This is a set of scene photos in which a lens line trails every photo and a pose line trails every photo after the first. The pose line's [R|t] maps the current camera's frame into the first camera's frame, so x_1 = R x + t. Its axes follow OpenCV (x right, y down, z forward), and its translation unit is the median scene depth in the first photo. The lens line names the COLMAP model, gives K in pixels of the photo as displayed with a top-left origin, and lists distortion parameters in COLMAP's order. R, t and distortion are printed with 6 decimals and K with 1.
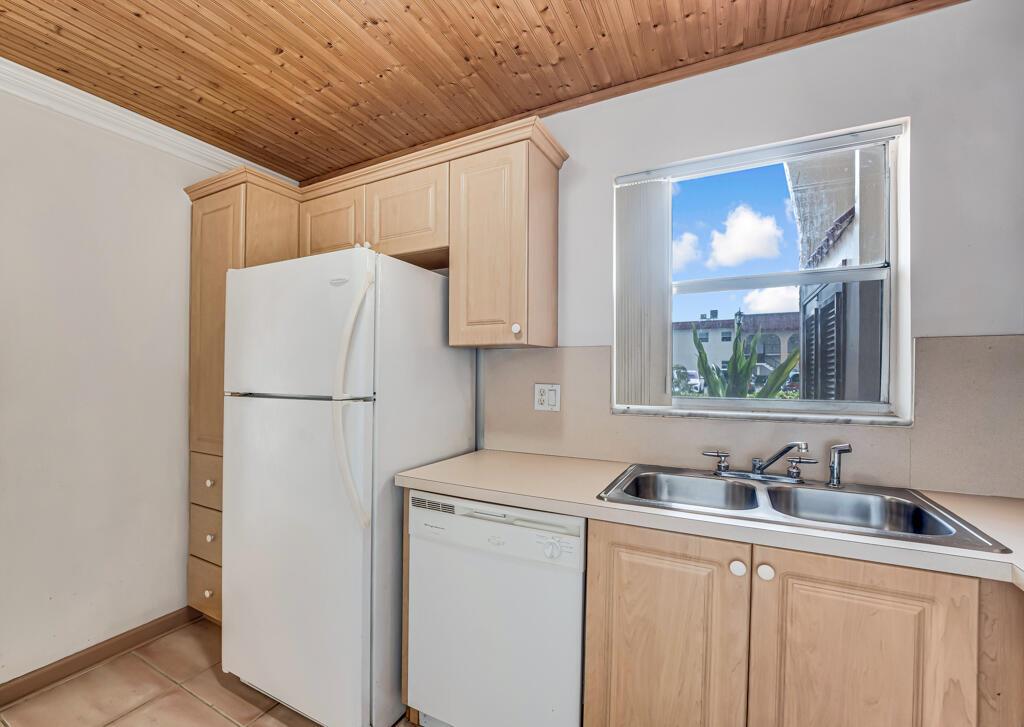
lens RADIAL K [[454.1, 0, 473.7], [0, 454.1, 370.3], [0, 0, 1]] dist [-0.020038, -0.000055]
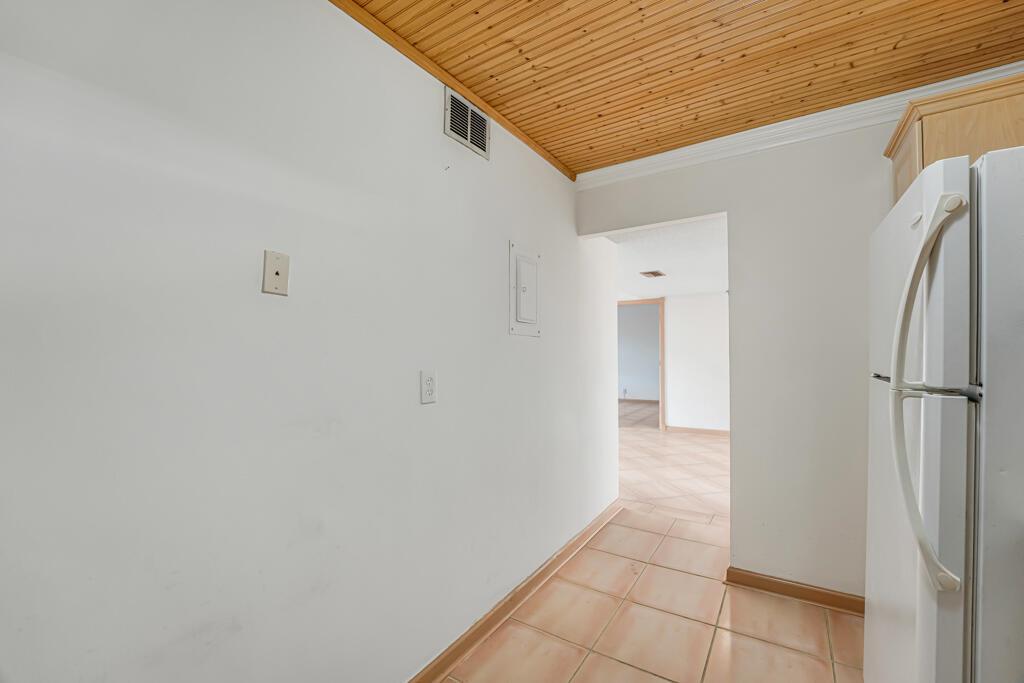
lens RADIAL K [[423.0, 0, 519.6], [0, 423.0, 344.7], [0, 0, 1]] dist [-0.017133, -0.000090]
pose [[-0.050290, -0.016443, -0.998599, 0.339277], [0.012236, 0.999779, -0.017078, -0.000548], [0.998660, -0.013078, -0.050078, 0.371862]]
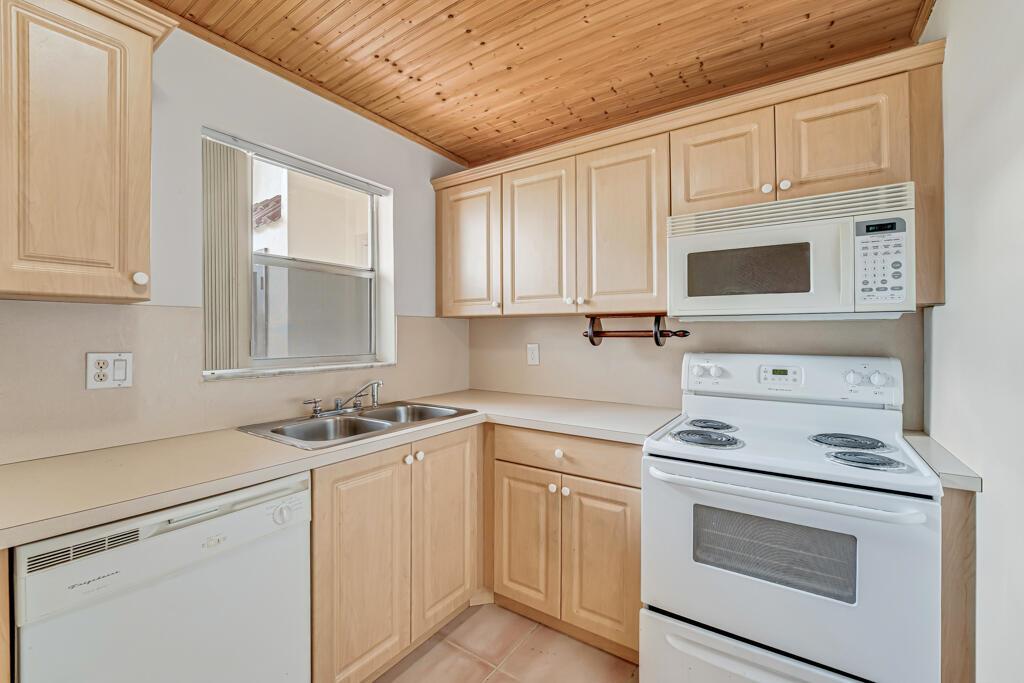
lens RADIAL K [[424.9, 0, 523.7], [0, 424.9, 333.9], [0, 0, 1]] dist [-0.016992, -0.000223]
pose [[0.072793, 0.001070, 0.997347, -0.563661], [0.002156, 0.999997, -0.001230, 0.001869], [-0.997345, 0.002239, 0.072790, 0.320960]]
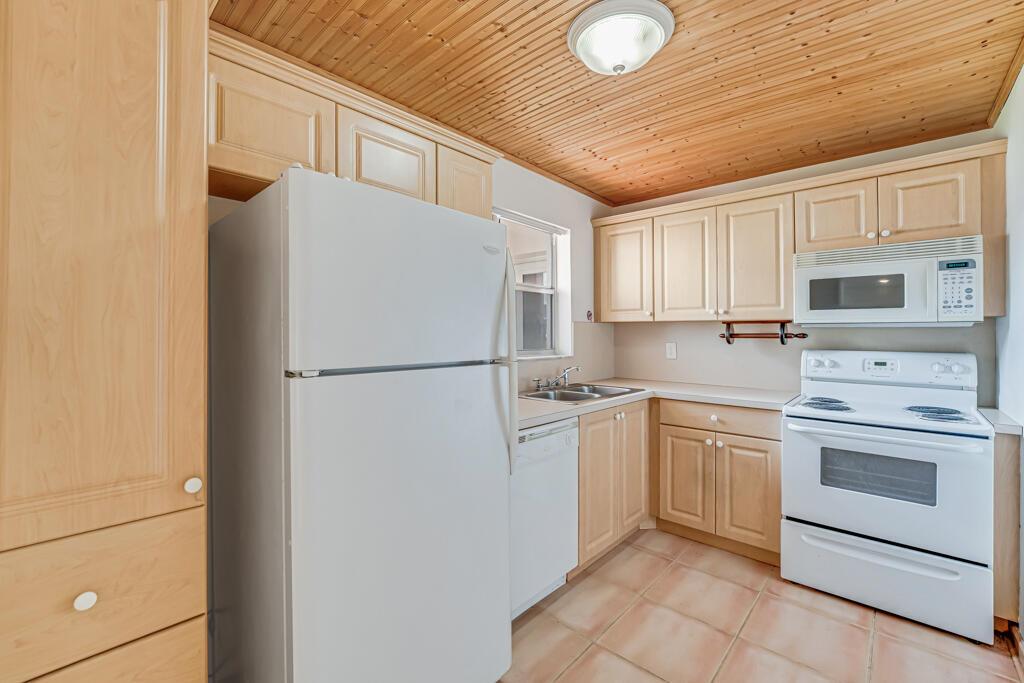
lens RADIAL K [[435.5, 0, 524.3], [0, 435.5, 331.5], [0, 0, 1]] dist [-0.003031, -0.000684]
pose [[0.197358, 0.005049, 0.980319, -1.176526], [0.000991, 0.999985, -0.005350, -0.007177], [-0.980331, 0.002028, 0.197350, 0.667301]]
